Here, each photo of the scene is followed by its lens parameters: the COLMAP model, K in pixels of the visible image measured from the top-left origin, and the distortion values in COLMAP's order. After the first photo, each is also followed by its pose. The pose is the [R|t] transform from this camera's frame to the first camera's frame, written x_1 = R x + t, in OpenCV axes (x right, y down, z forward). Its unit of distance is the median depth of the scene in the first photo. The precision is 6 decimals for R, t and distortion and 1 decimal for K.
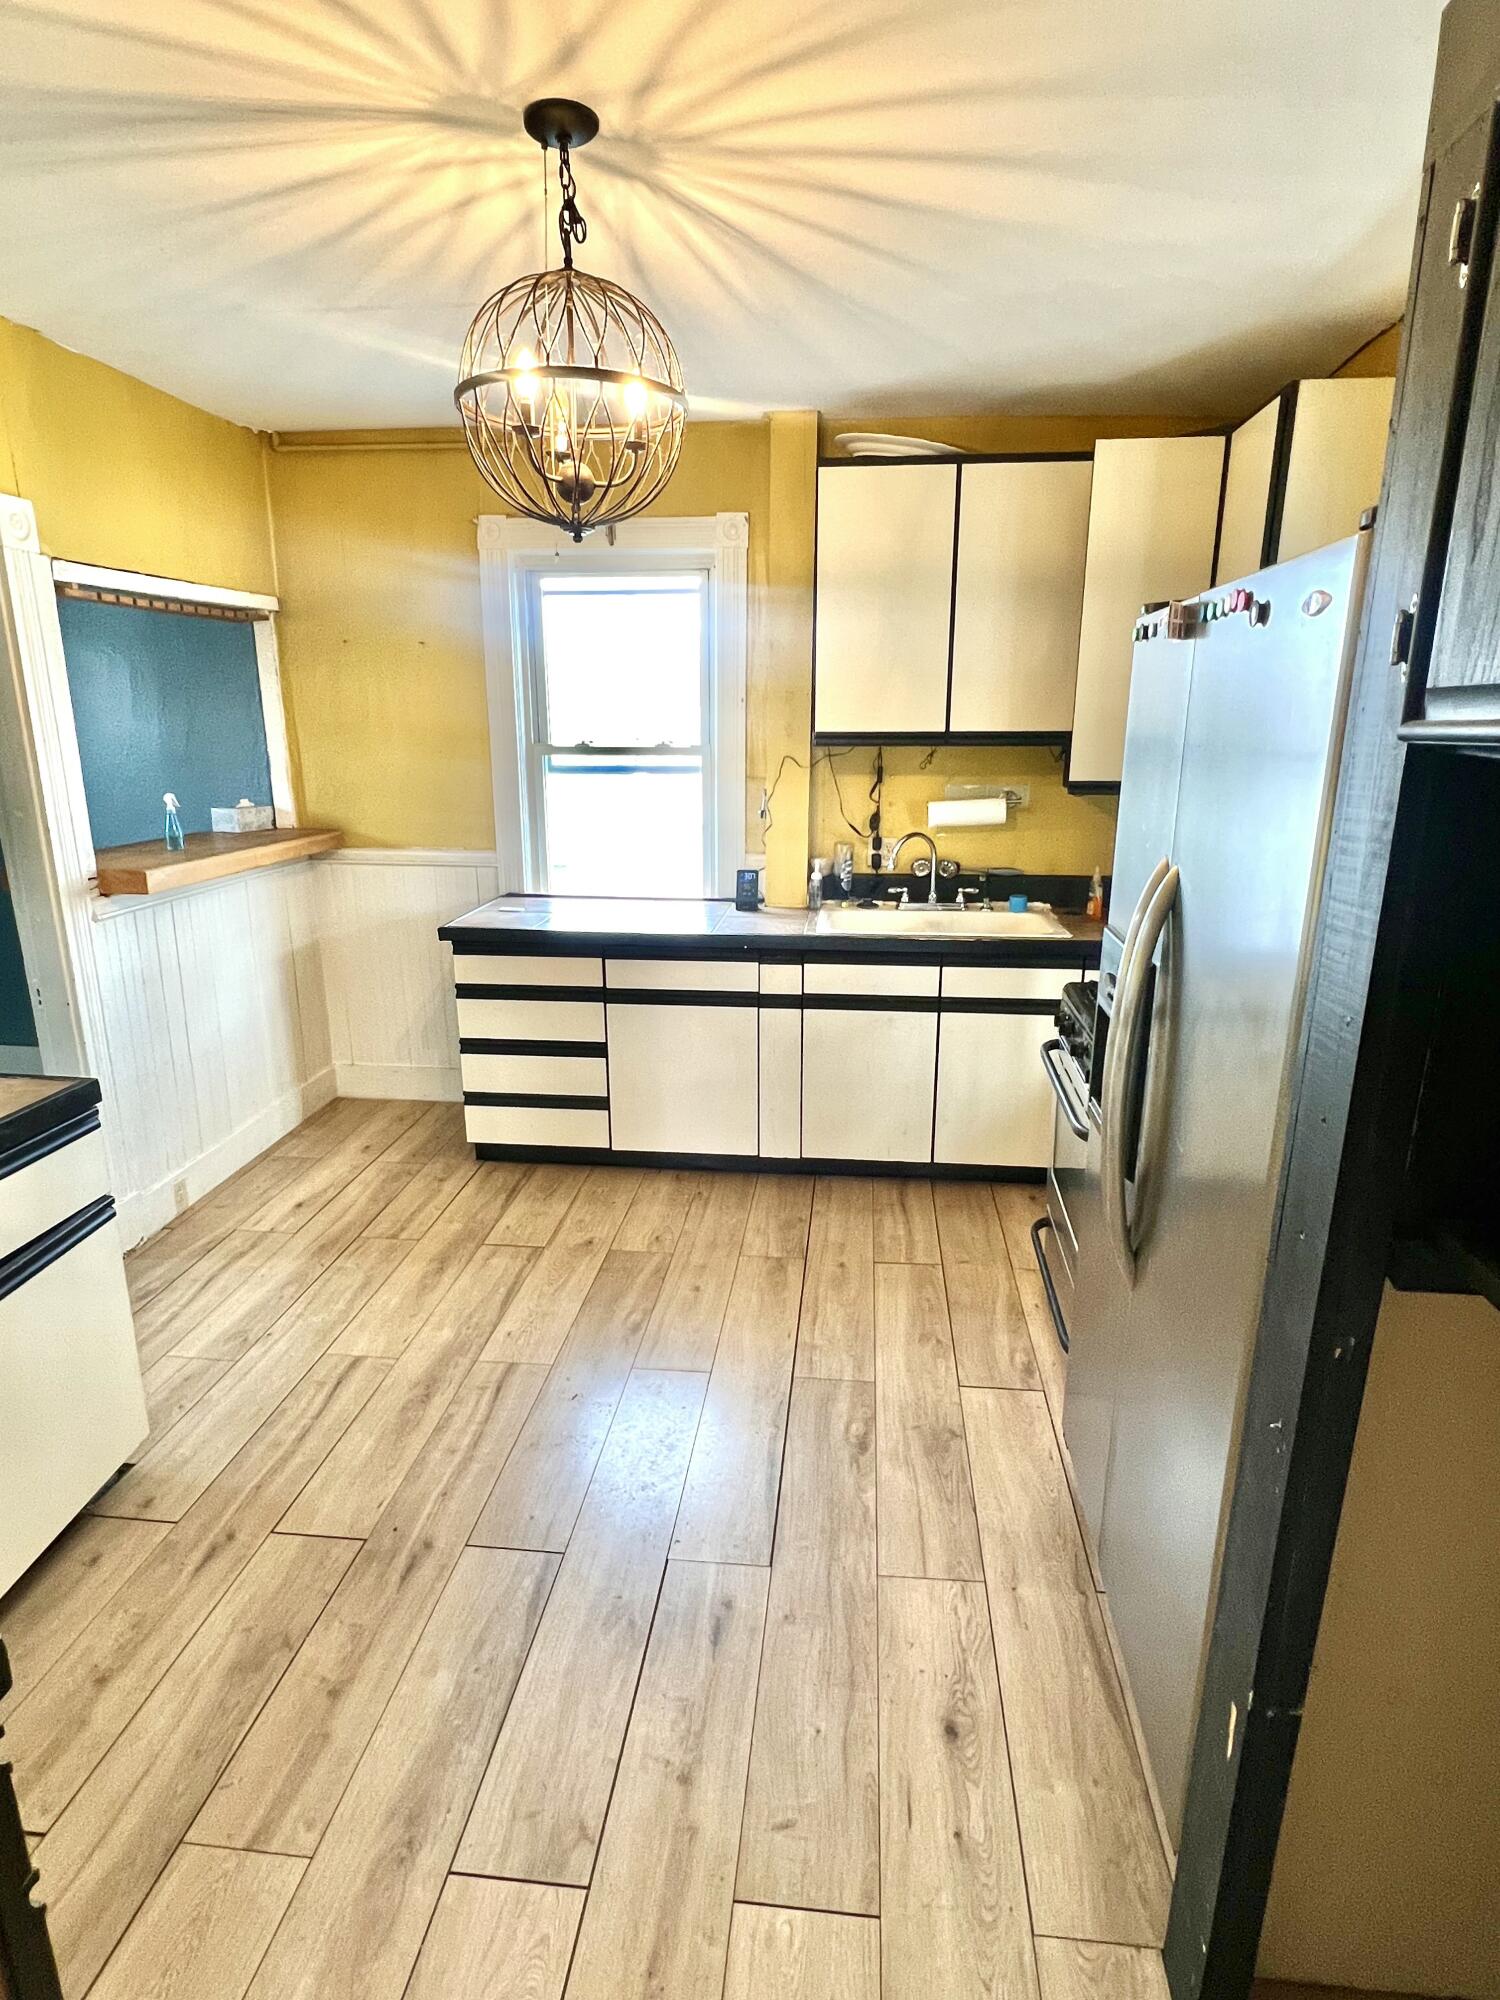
lens RADIAL K [[1037.8, 0, 754.5], [0, 1037.8, 995.5], [0, 0, 1]] dist [0.001660, 0.000436]
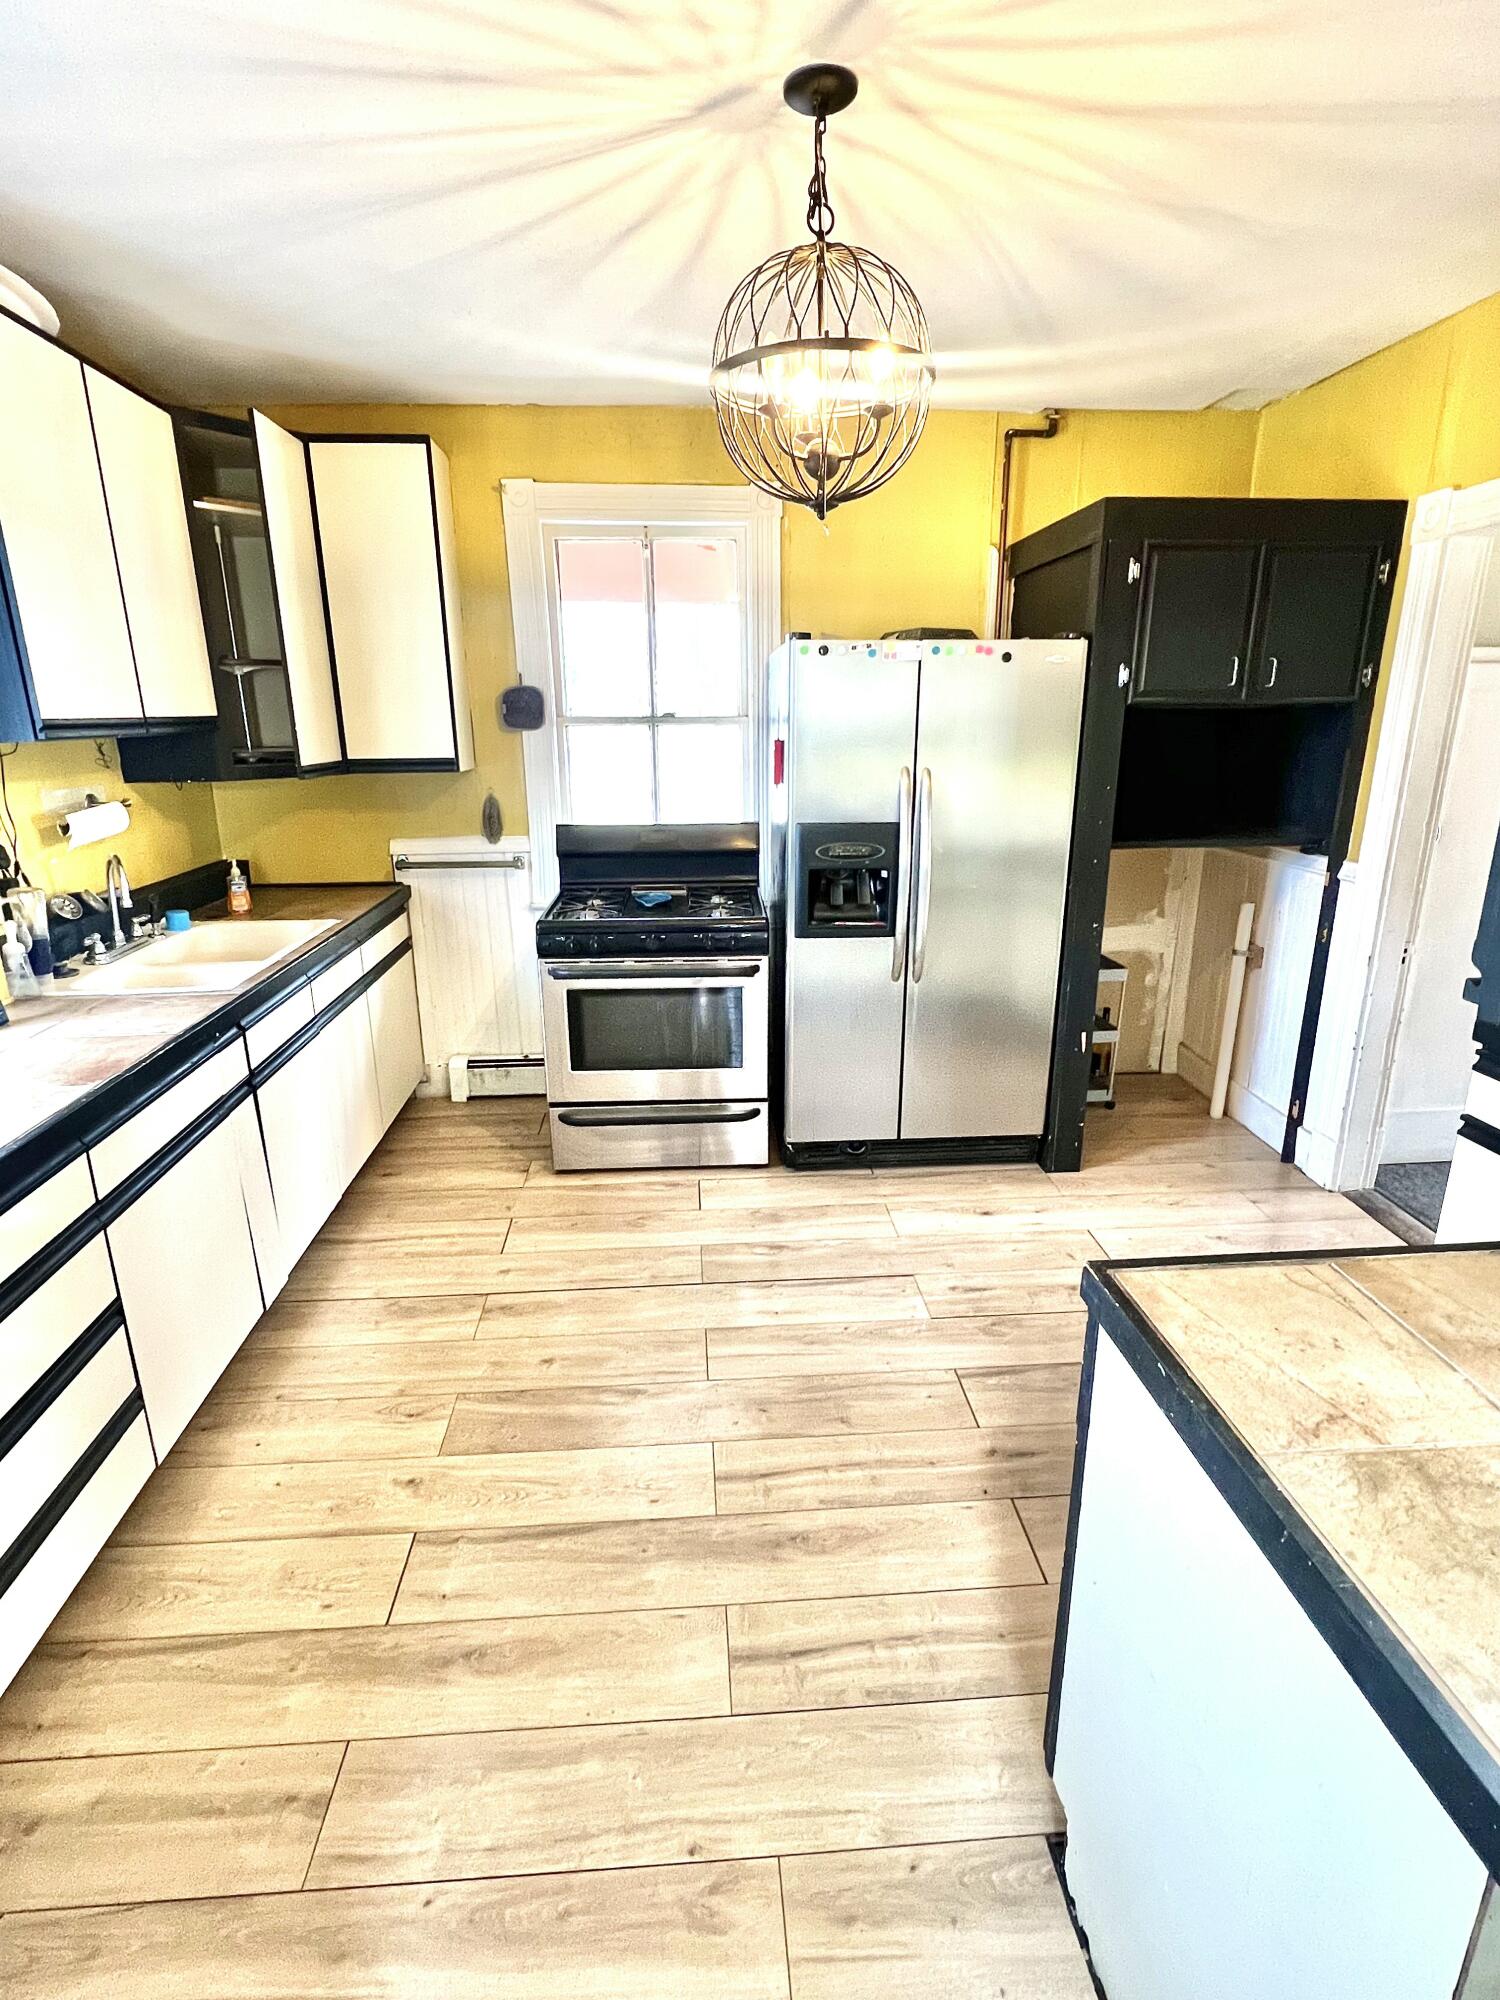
lens RADIAL K [[943.7, 0, 747.9], [0, 943.7, 991.8], [0, 0, 1]] dist [0.001864, -0.000086]
pose [[-0.159545, -0.280022, 0.946643, -0.858616], [0.263543, 0.912042, 0.314204, -0.233989], [-0.951362, 0.299611, -0.071714, 0.931808]]
